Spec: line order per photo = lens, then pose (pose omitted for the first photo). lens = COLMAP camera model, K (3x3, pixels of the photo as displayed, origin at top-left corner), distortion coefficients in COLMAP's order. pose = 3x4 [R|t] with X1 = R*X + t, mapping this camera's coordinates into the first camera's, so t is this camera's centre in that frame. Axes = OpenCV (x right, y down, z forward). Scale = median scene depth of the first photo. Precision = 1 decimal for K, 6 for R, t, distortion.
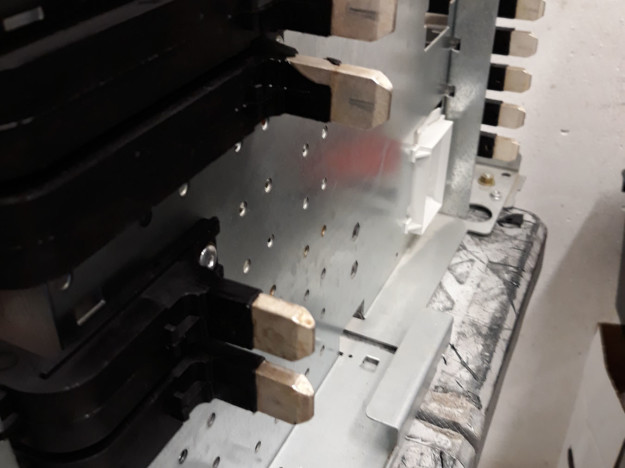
lens RADIAL K [[683.4, 0, 315.1], [0, 683.4, 234.4], [0, 0, 1]] dist [-0.060477, 0.000000]
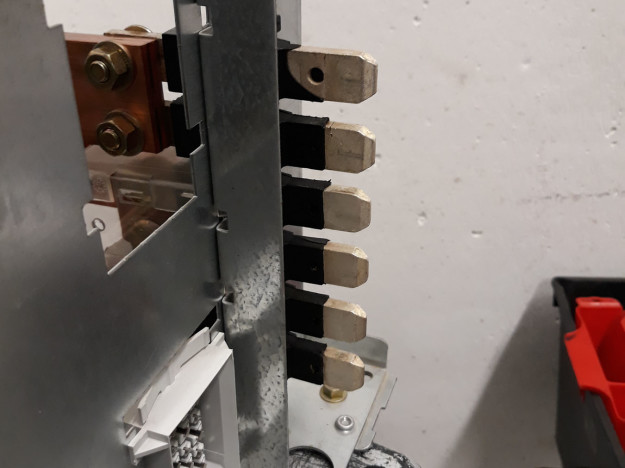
lens RADIAL K [[683.4, 0, 309.9], [0, 683.4, 233.8], [0, 0, 1]] dist [-0.060477, 0.000000]
pose [[0.996084, -0.049406, 0.073318, 0.201287], [0.053992, 0.996619, -0.061934, -0.195816], [-0.070010, 0.065650, 0.995384, 0.386224]]
